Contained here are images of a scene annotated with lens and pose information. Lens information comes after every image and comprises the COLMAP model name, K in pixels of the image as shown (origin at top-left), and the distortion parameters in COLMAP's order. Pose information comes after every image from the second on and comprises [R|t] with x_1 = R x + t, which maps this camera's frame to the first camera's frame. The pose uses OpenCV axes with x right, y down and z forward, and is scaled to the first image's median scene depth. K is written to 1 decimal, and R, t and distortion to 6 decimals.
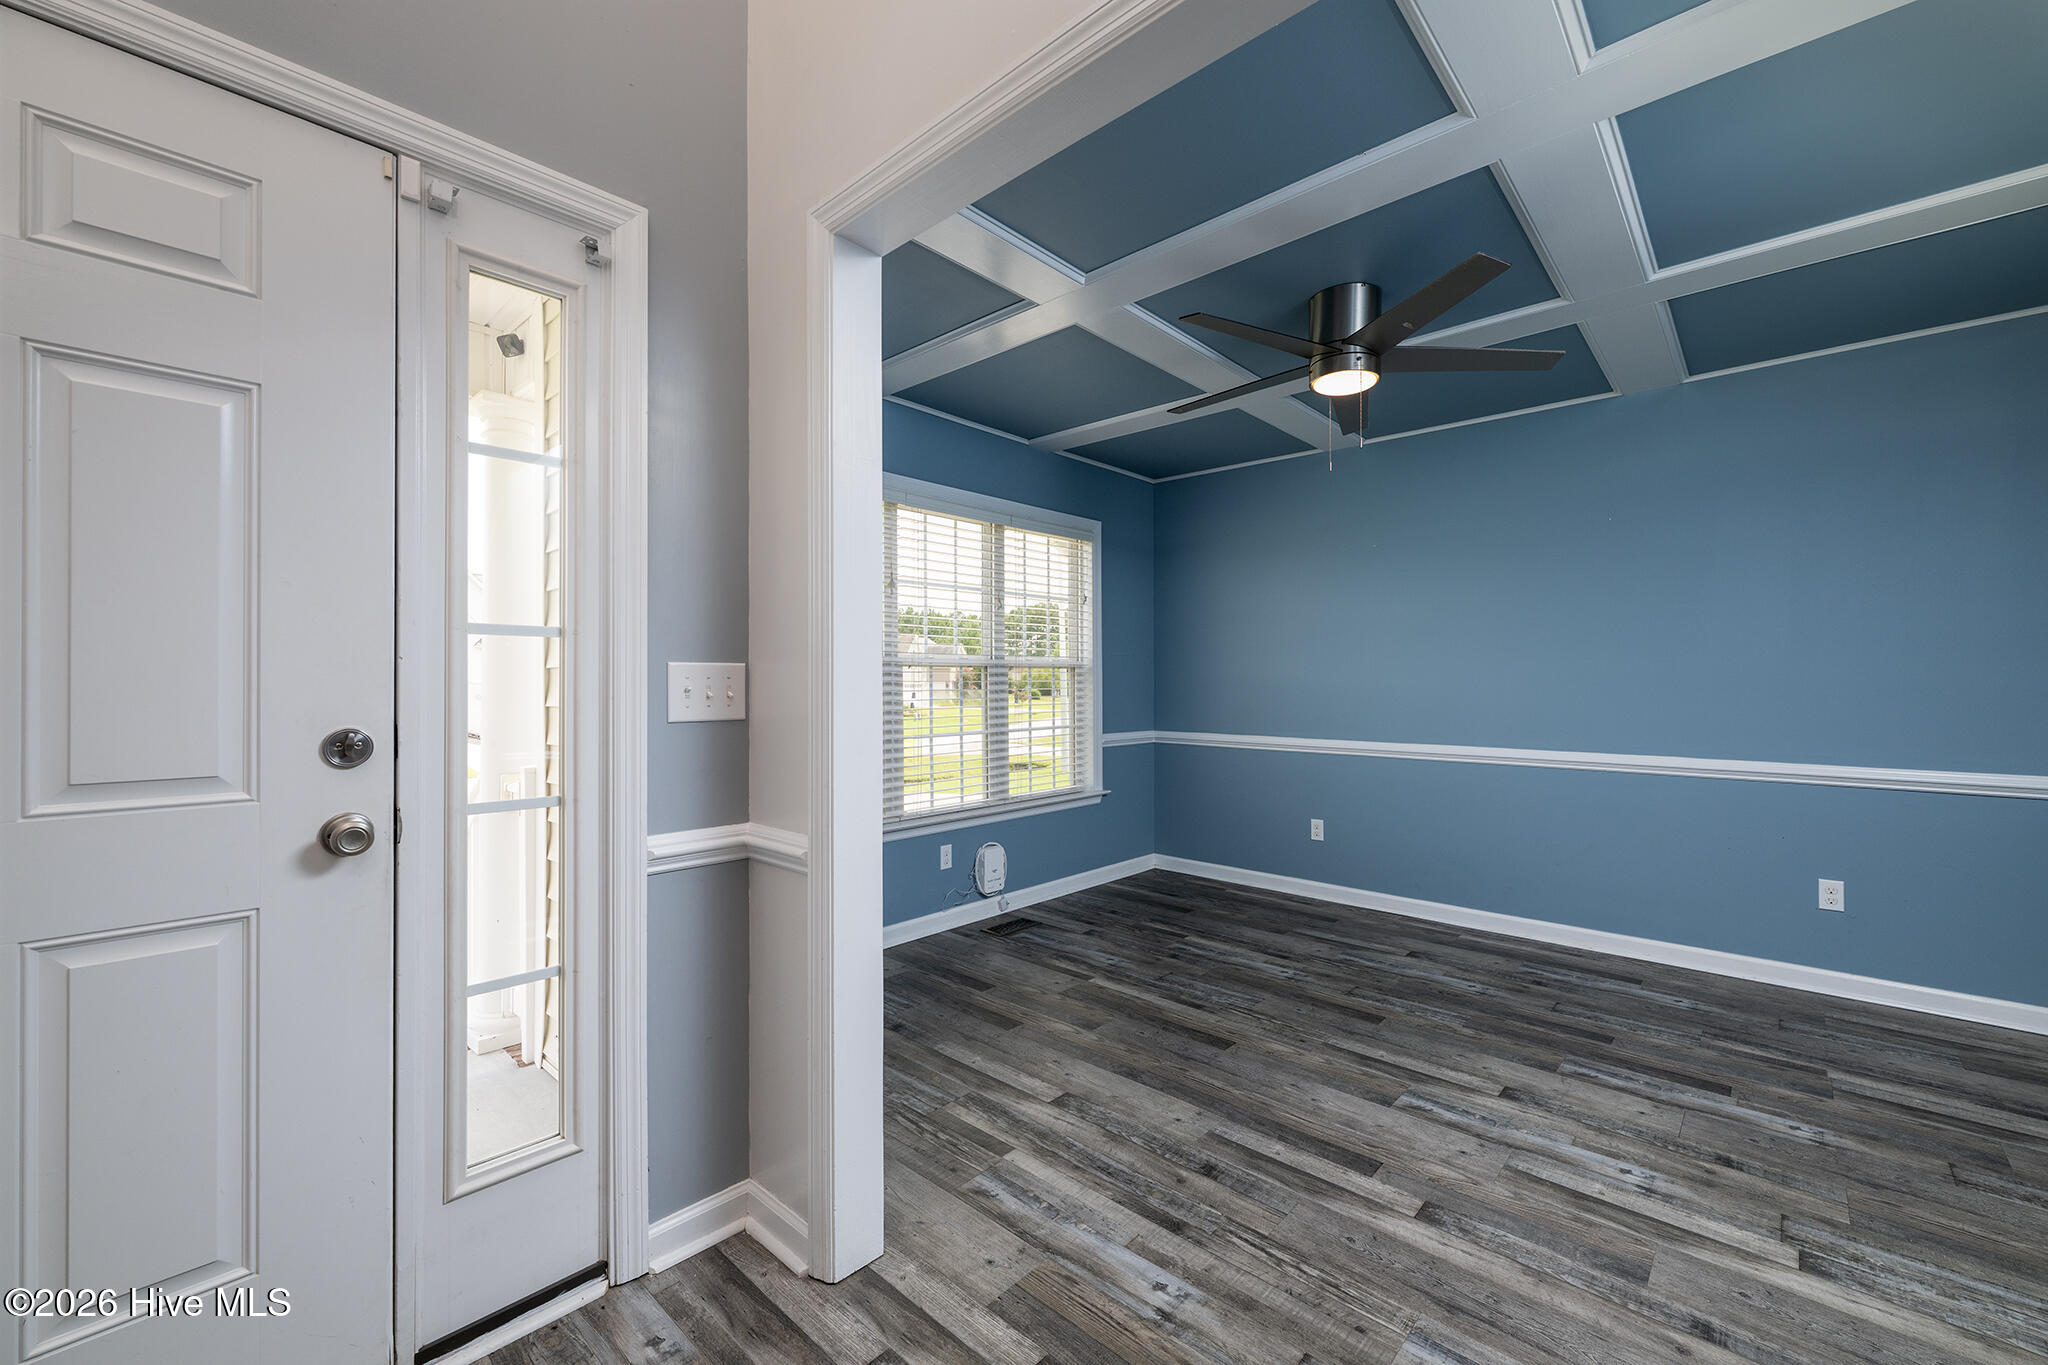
lens RADIAL K [[821.2, 0, 1047.6], [0, 821.2, 683.6], [0, 0, 1]] dist [-0.000694, 0.000256]
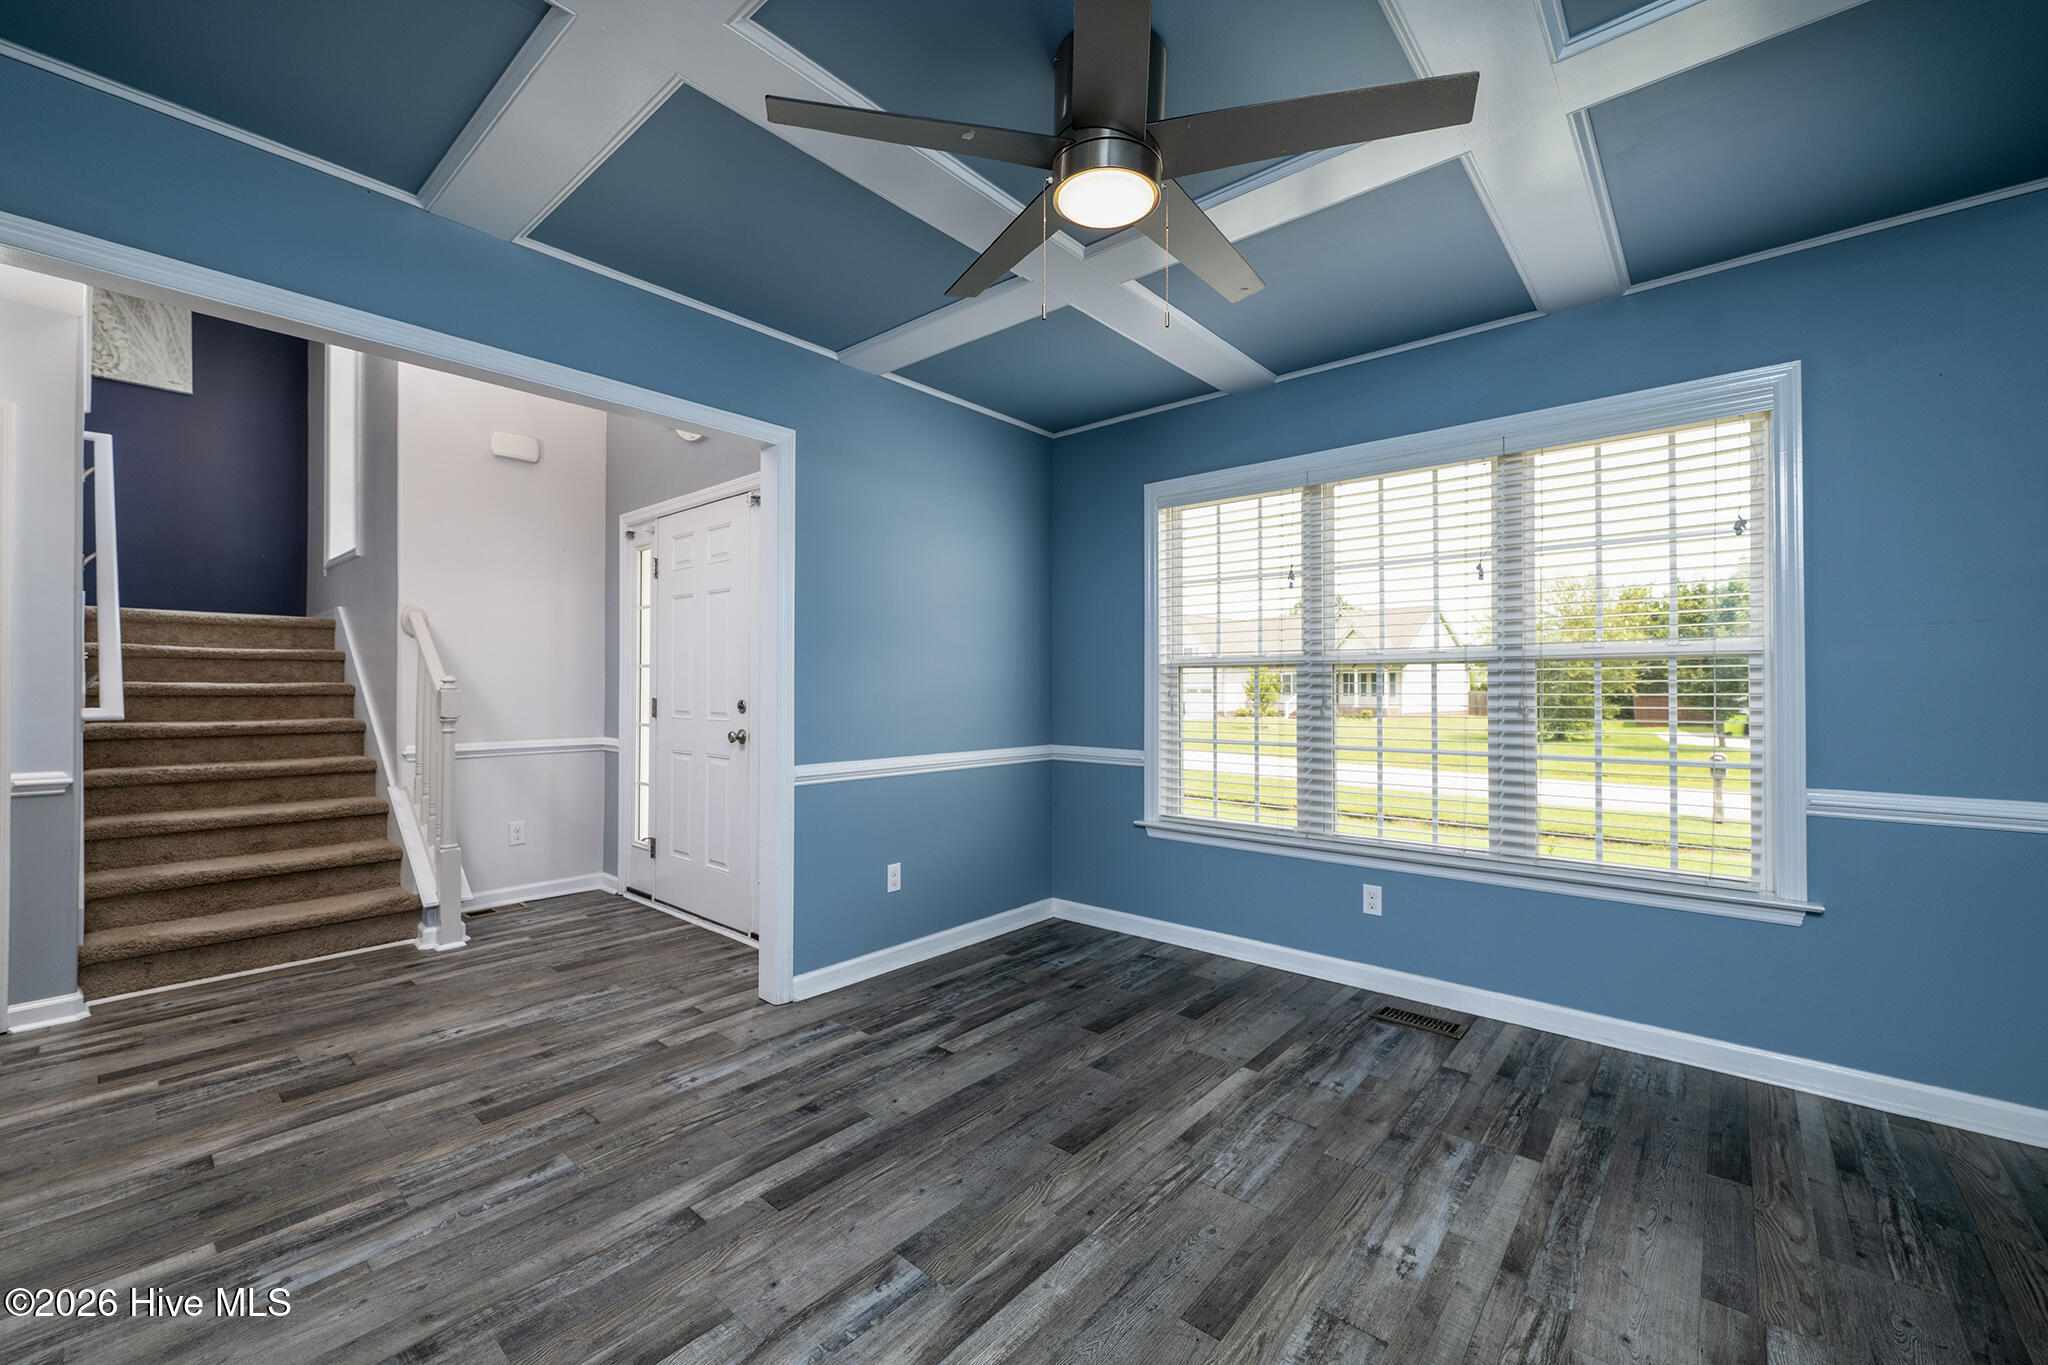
lens RADIAL K [[819.6, 0, 1024.0], [0, 819.6, 682.5], [0, 0, 1]] dist [0.000165, -0.000157]
pose [[0.020438, -0.005501, -0.999776, 1.011765], [-0.003261, 0.999979, -0.005569, 0.003596], [0.999786, 0.003374, 0.020419, 0.956034]]
